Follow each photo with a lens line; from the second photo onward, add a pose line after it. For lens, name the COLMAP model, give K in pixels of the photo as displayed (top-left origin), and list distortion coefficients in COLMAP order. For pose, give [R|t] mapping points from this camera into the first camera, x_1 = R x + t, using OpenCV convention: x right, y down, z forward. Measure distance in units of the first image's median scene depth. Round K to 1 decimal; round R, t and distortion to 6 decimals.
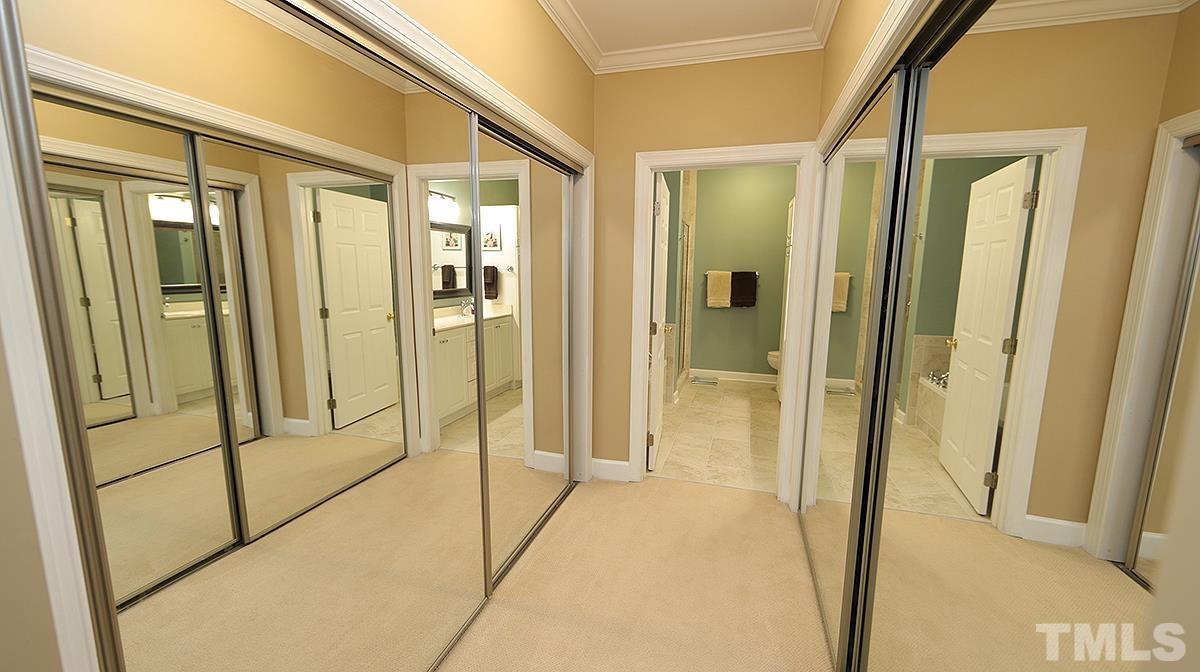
lens RADIAL K [[467.5, 0, 602.1], [0, 467.5, 342.3], [0, 0, 1]] dist [-0.000669, -0.000198]
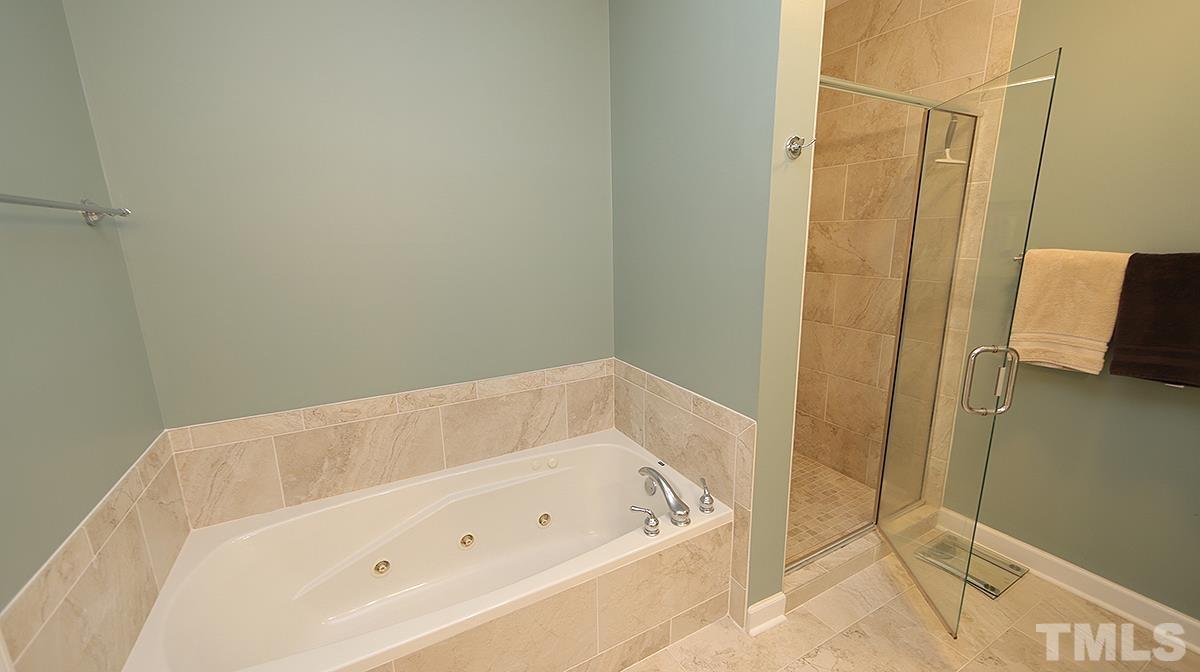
lens RADIAL K [[467.5, 0, 600.9], [0, 467.5, 335.3], [0, 0, 1]] dist [-0.000669, -0.000198]
pose [[0.717337, 0.121298, -0.686086, 0.246328], [-0.076694, 0.992491, 0.095282, -0.103074], [0.692492, -0.015731, 0.721254, 0.567549]]
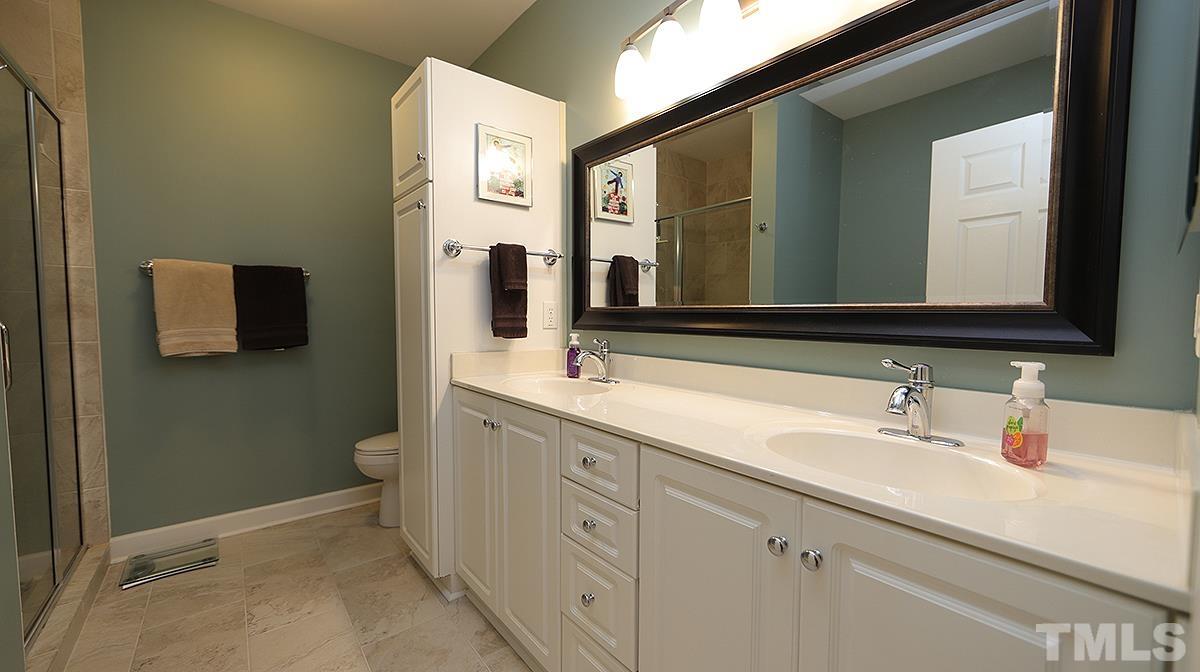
lens RADIAL K [[467.5, 0, 605.9], [0, 467.5, 333.9], [0, 0, 1]] dist [-0.000669, -0.000198]
pose [[0.552729, -0.051246, 0.831784, 0.117243], [0.130638, 0.991096, -0.025750, -0.039065], [-0.823058, 0.122896, 0.554502, 0.518289]]
